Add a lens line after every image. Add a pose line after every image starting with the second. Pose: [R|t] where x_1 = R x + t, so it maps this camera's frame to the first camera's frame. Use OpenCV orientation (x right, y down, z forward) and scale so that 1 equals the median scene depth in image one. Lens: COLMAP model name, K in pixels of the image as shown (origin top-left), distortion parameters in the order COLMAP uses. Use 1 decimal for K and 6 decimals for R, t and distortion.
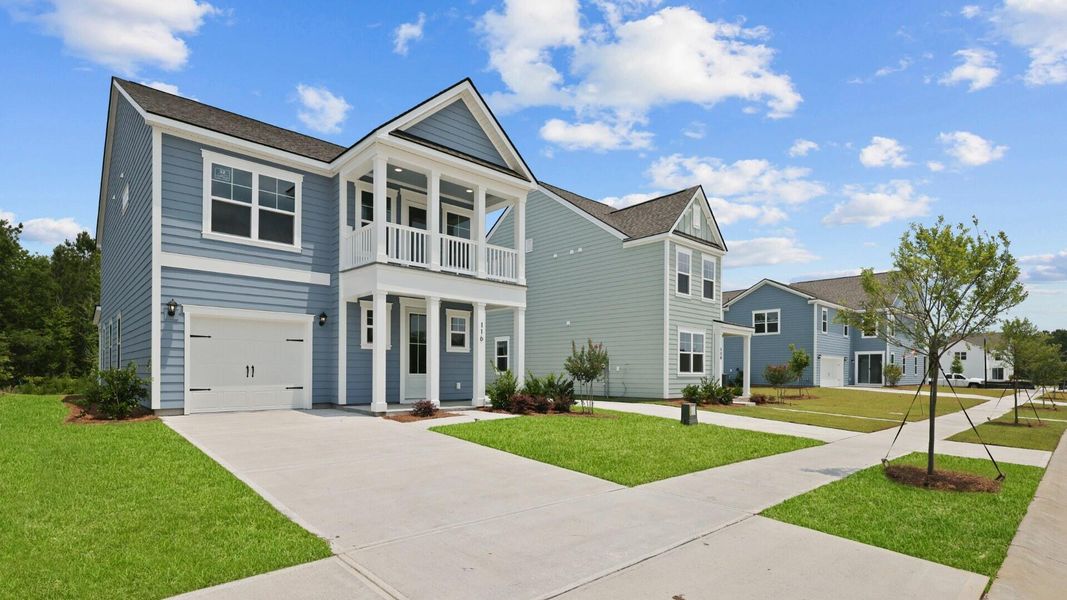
lens RADIAL K [[492.5, 0, 533.5], [0, 492.5, 300.0], [0, 0, 1]] dist [0.001400, 0.000090]
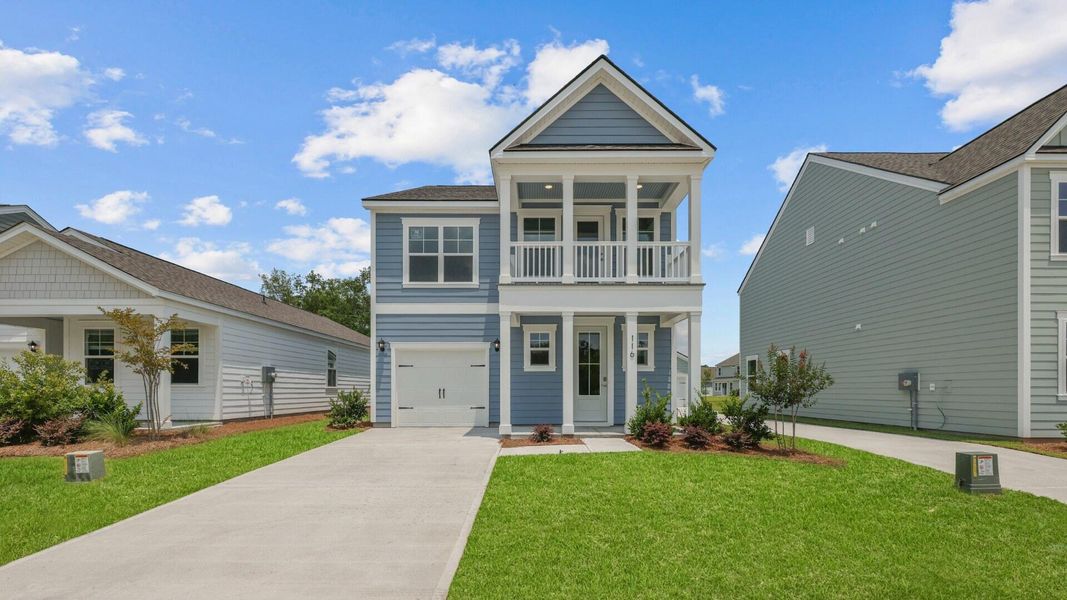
lens RADIAL K [[441.2, 0, 566.3], [0, 441.2, 346.9], [0, 0, 1]] dist [0.000363, 0.000040]
pose [[0.740819, -0.069971, -0.668050, 0.338334], [0.101072, 0.994848, 0.007882, 0.050677], [0.664057, -0.073360, 0.744074, 0.383207]]
